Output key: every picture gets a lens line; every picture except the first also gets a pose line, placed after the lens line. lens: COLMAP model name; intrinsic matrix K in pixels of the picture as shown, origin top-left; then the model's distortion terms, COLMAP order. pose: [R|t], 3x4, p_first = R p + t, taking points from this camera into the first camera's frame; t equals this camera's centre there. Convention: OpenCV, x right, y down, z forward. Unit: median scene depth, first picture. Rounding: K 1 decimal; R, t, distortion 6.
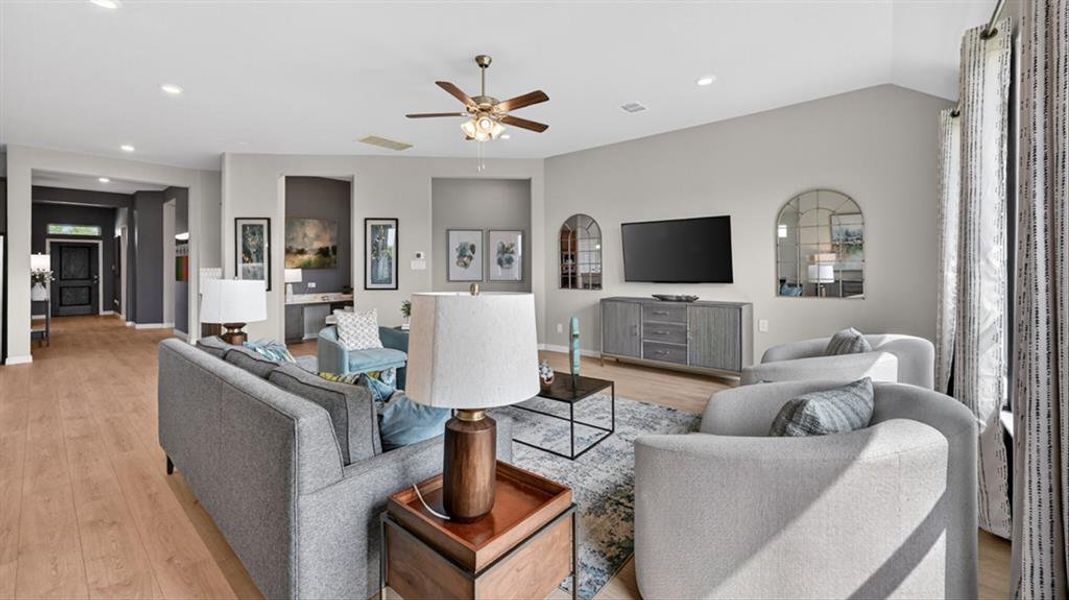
lens RADIAL K [[422.0, 0, 535.1], [0, 422.0, 265.0], [0, 0, 1]] dist [-0.003845, 0.001671]
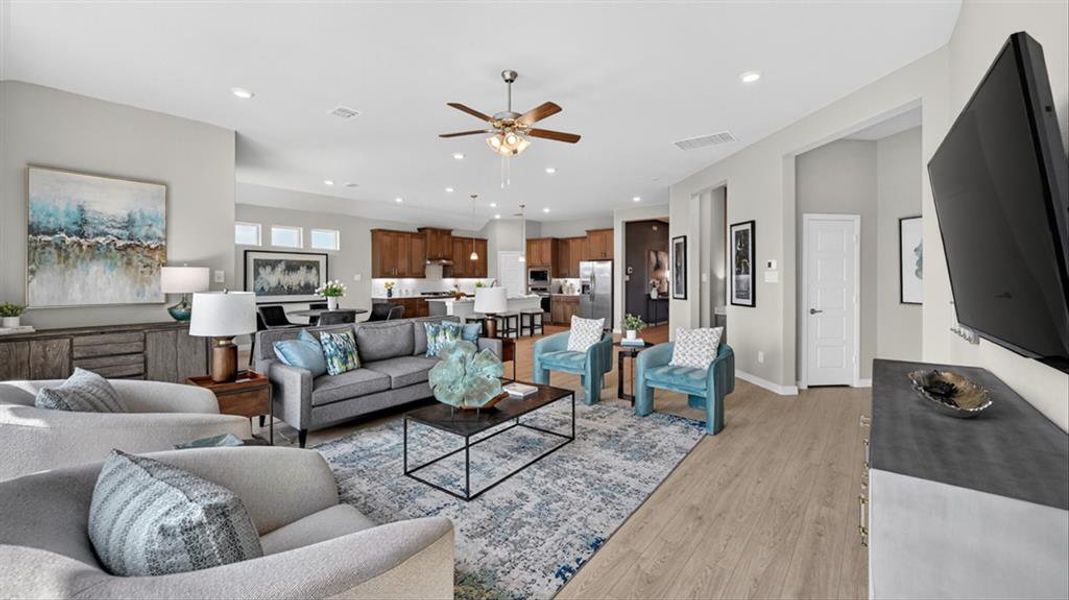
lens RADIAL K [[422.0, 0, 542.6], [0, 422.0, 279.5], [0, 0, 1]] dist [-0.003845, 0.001671]
pose [[0.037851, 0.006946, -0.999259, 0.478002], [0.005513, 0.999959, 0.007159, -0.003971], [0.999268, -0.005780, 0.037811, 0.558819]]
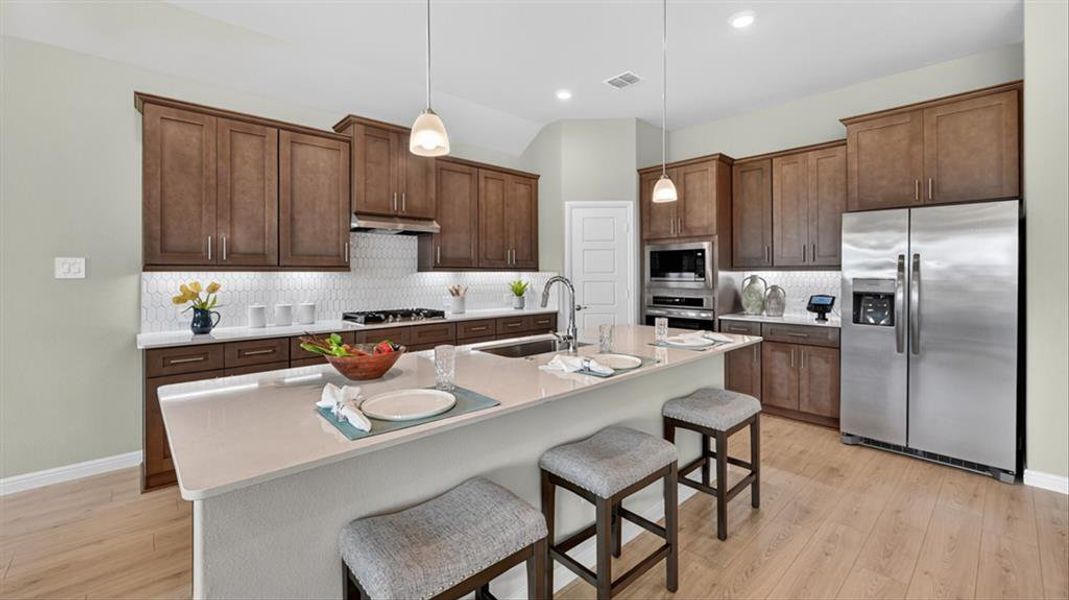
lens RADIAL K [[422.0, 0, 537.9], [0, 422.0, 273.8], [0, 0, 1]] dist [-0.003845, 0.001671]
pose [[-0.119411, 0.004792, -0.992833, -0.664624], [0.008294, 0.999958, 0.003829, 0.003535], [0.992810, -0.007777, -0.119445, 0.472739]]
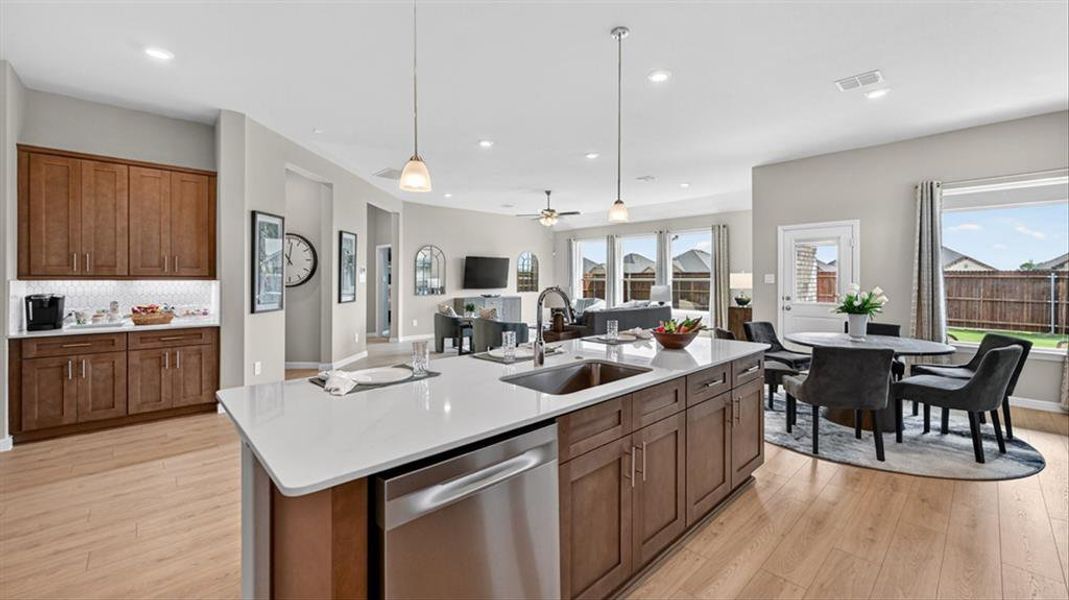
lens RADIAL K [[422.0, 0, 540.4], [0, 422.0, 279.0], [0, 0, 1]] dist [-0.003845, 0.001671]
pose [[0.104889, 0.005009, 0.994471, -1.318691], [-0.008666, 0.999954, -0.004122, 0.002333], [-0.994446, -0.008186, 0.104928, 0.426516]]
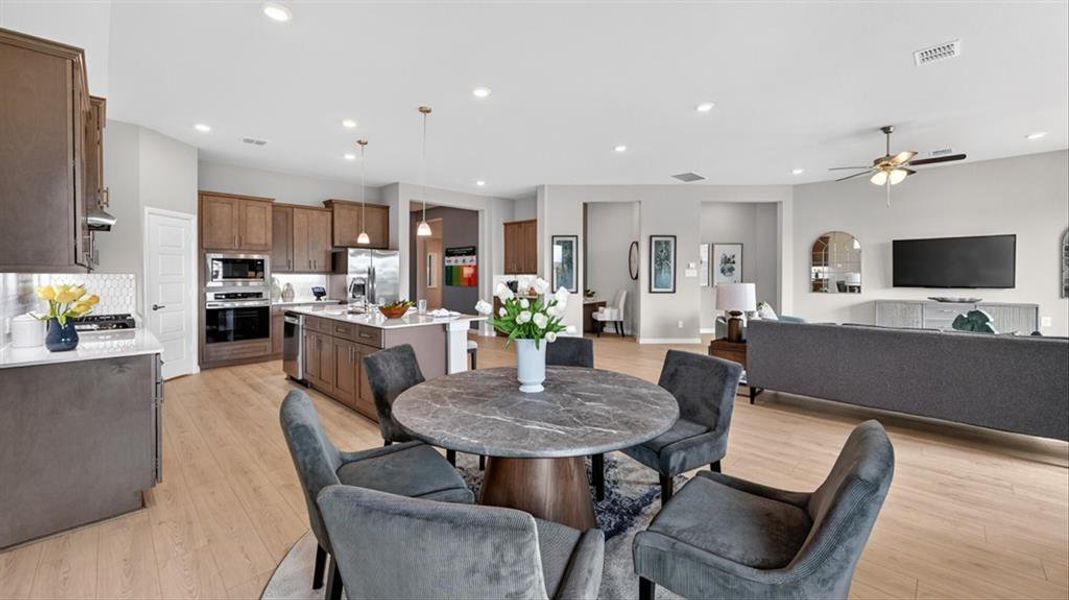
lens RADIAL K [[422.0, 0, 536.3], [0, 422.0, 277.2], [0, 0, 1]] dist [-0.003845, 0.001671]
pose [[0.997319, 0.003076, -0.073108, -0.640993], [-0.002268, 0.999935, 0.011134, -0.000787], [0.073137, -0.010938, 0.997262, -0.266607]]
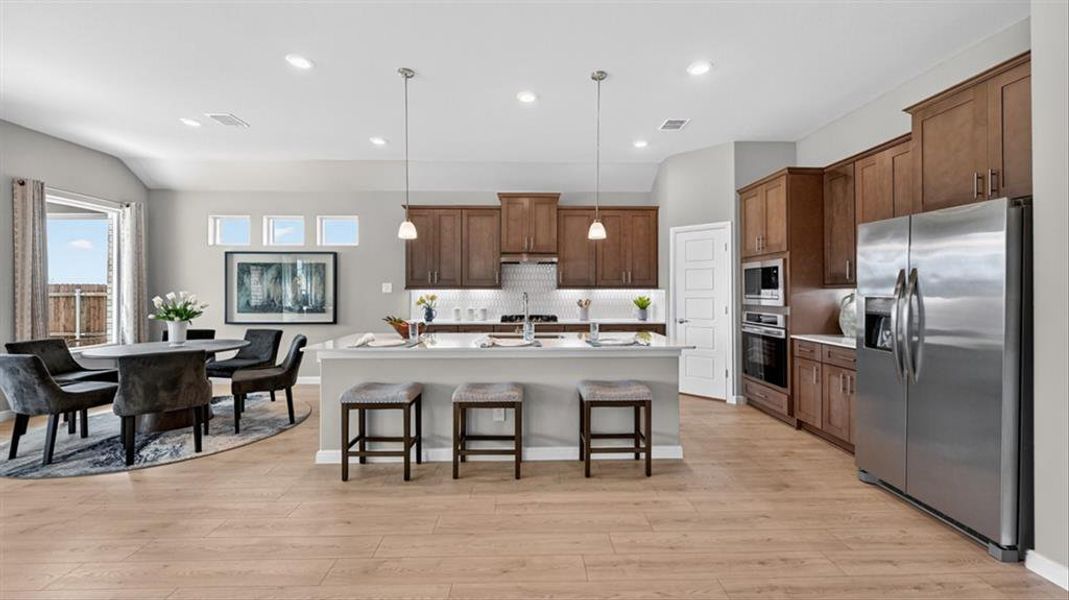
lens RADIAL K [[422.0, 0, 538.3], [0, 422.0, 287.2], [0, 0, 1]] dist [-0.003845, 0.001671]
pose [[-0.742694, -0.002150, -0.669628, -0.646574], [0.006678, 0.999921, -0.010617, 0.006387], [0.669598, -0.012357, -0.742621, 0.874375]]
